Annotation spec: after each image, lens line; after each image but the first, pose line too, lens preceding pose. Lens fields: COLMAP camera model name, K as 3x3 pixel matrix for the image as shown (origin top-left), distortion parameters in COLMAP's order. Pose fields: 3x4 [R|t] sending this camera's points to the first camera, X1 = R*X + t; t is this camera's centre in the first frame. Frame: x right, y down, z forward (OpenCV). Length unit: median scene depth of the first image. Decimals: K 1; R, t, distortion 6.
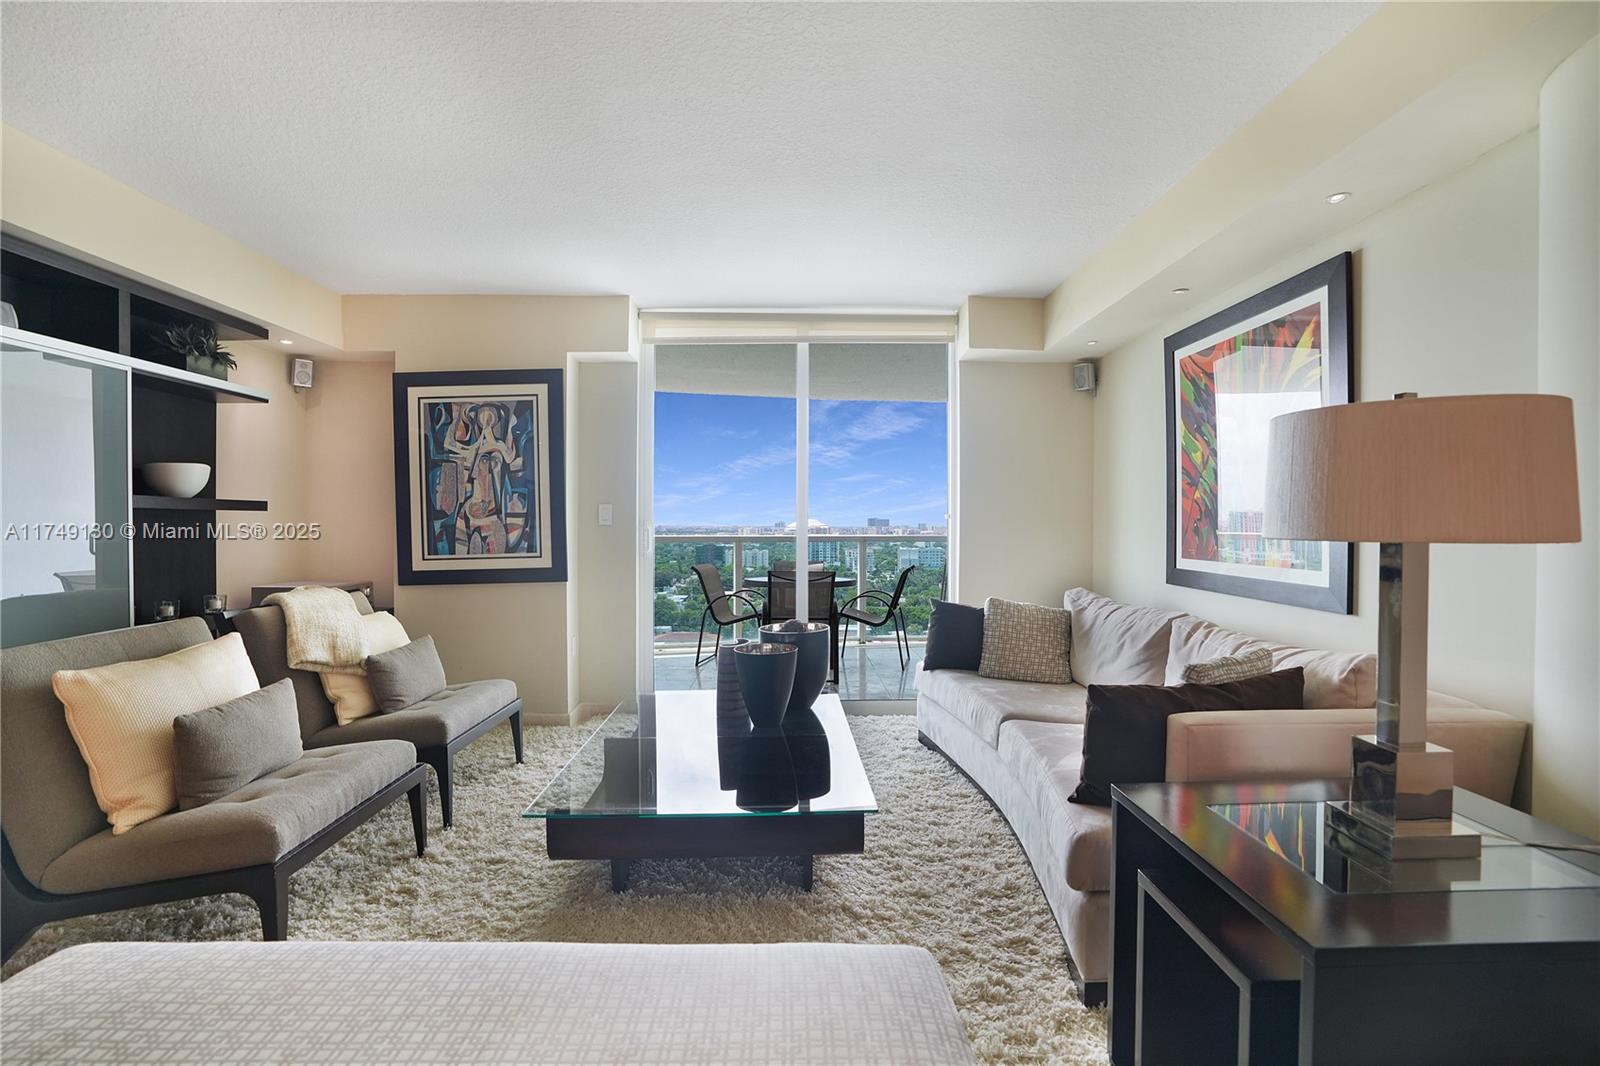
lens RADIAL K [[774.8, 0, 805.5], [0, 774.8, 528.1], [0, 0, 1]] dist [-0.015837, 0.000962]
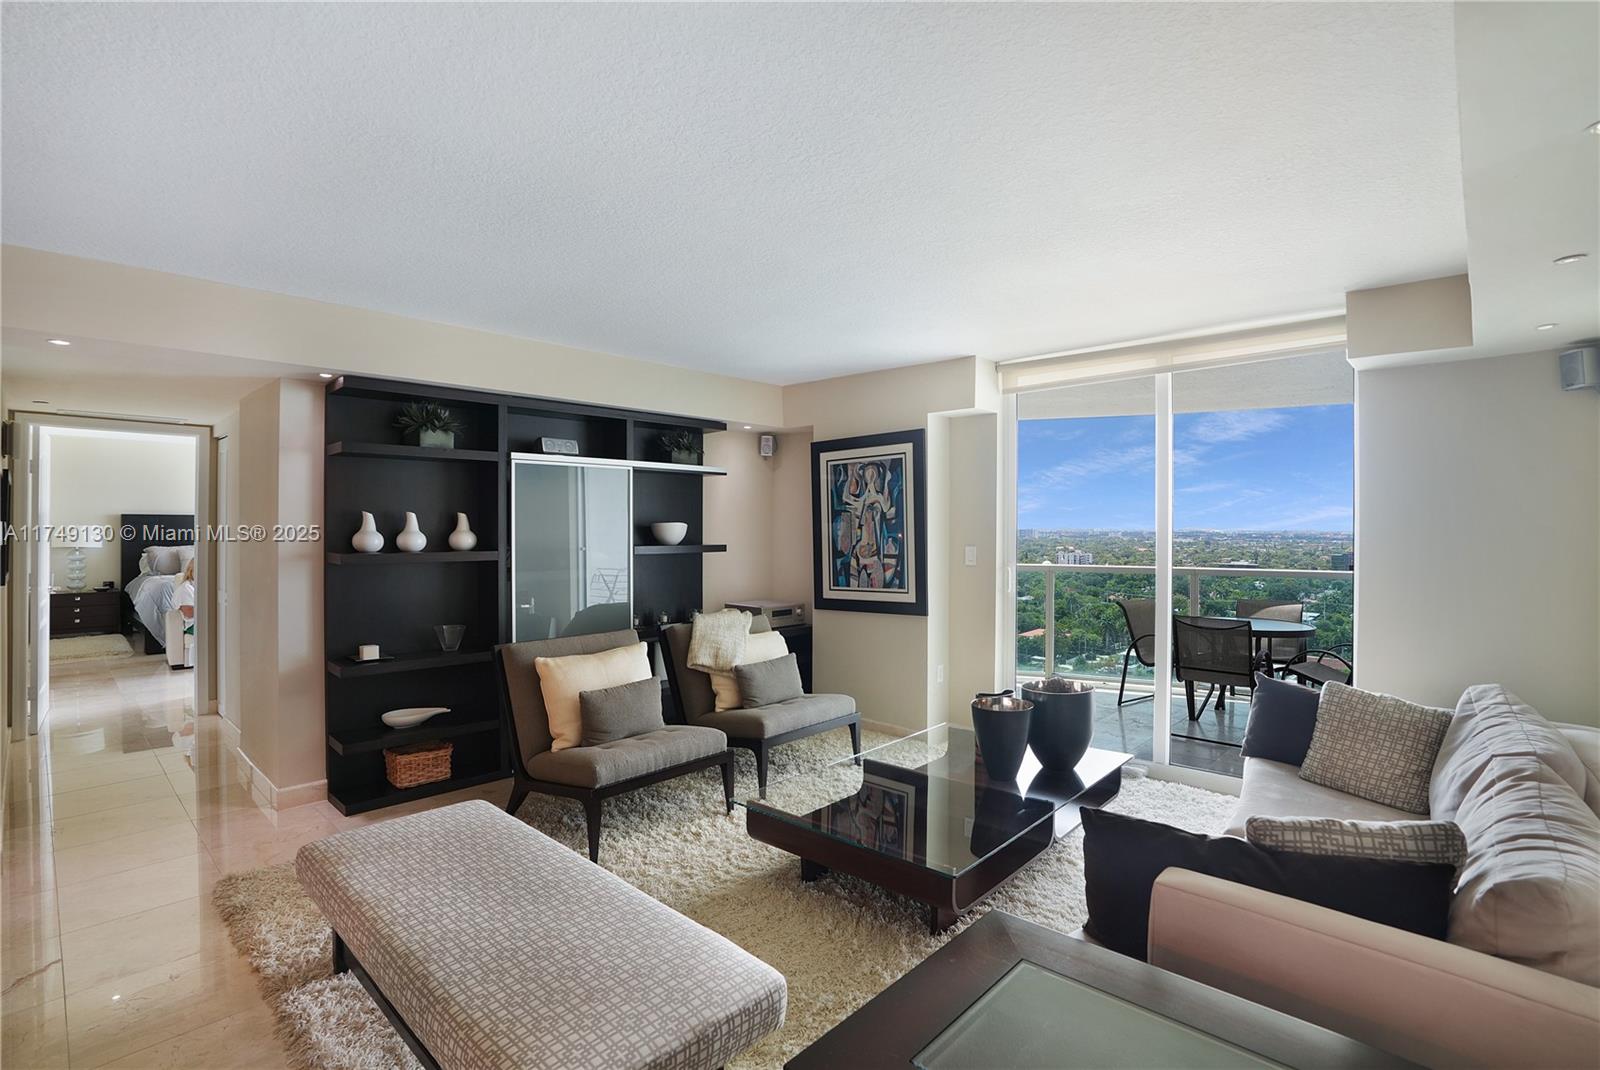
lens RADIAL K [[785.6, 0, 777.8], [0, 785.6, 528.8], [0, 0, 1]] dist [-0.028981, 0.000714]
pose [[0.711939, 0.001532, -0.702240, 0.341960], [-0.004734, 0.999985, -0.002618, -0.054789], [0.702226, 0.005188, 0.711936, 0.030969]]
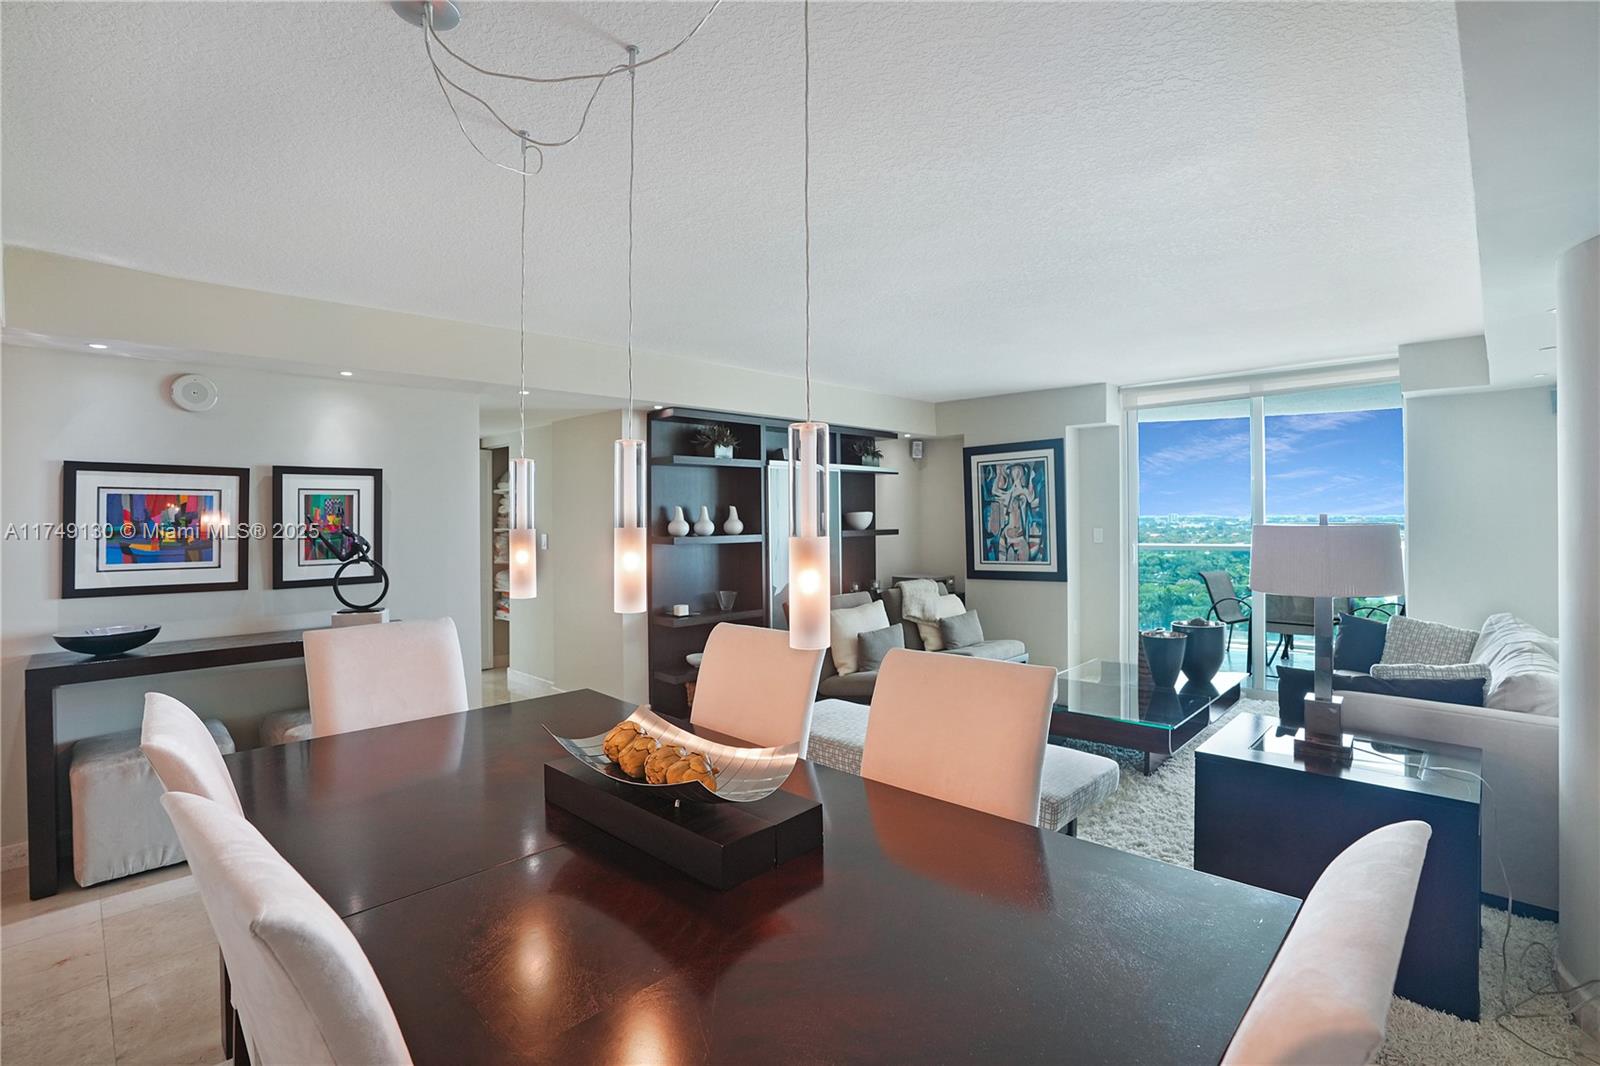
lens RADIAL K [[787.4, 0, 797.3], [0, 787.4, 514.8], [0, 0, 1]] dist [-0.002988, -0.000104]
pose [[0.720604, -0.006467, -0.693317, 0.361862], [0.004666, 0.999979, -0.004478, -0.054592], [0.693331, -0.000008, 0.720619, -0.437602]]
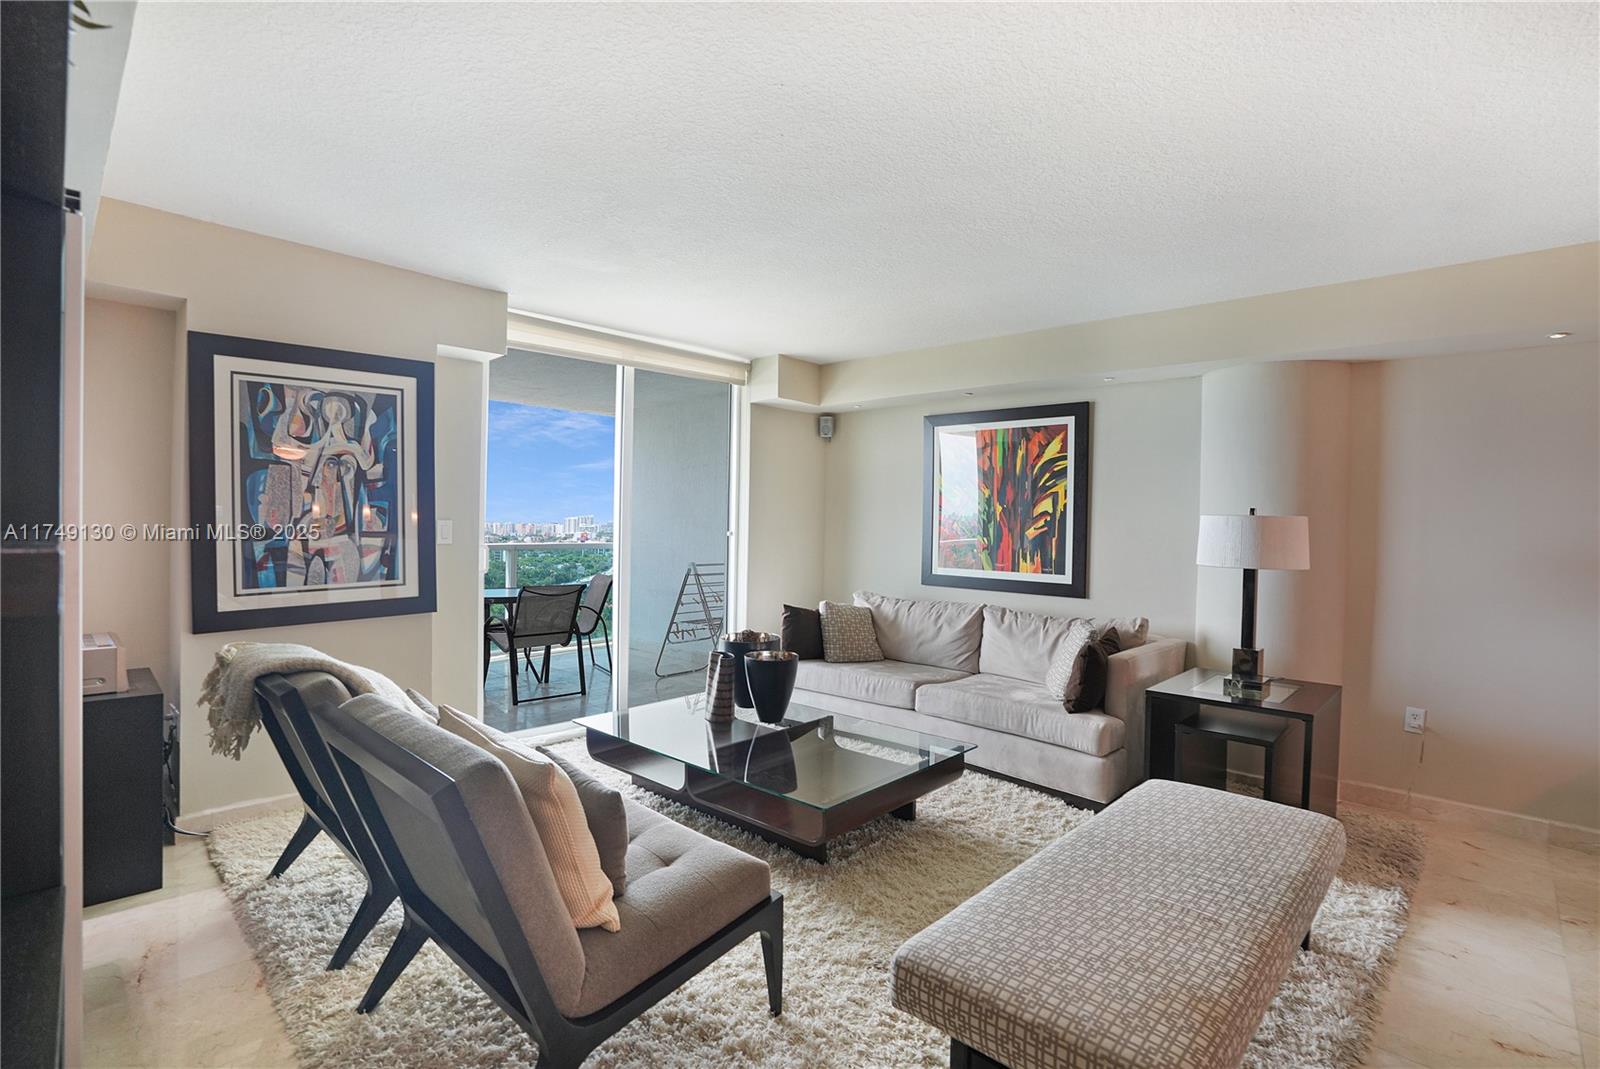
lens RADIAL K [[821.3, 0, 800.0], [0, 821.3, 534.5], [0, 0, 1]] dist [0.002397, 0.000585]
pose [[0.689036, 0.000052, 0.724727, -0.693384], [-0.011367, 0.999878, 0.010734, -0.031285], [-0.724638, -0.015634, 0.688952, 0.081440]]
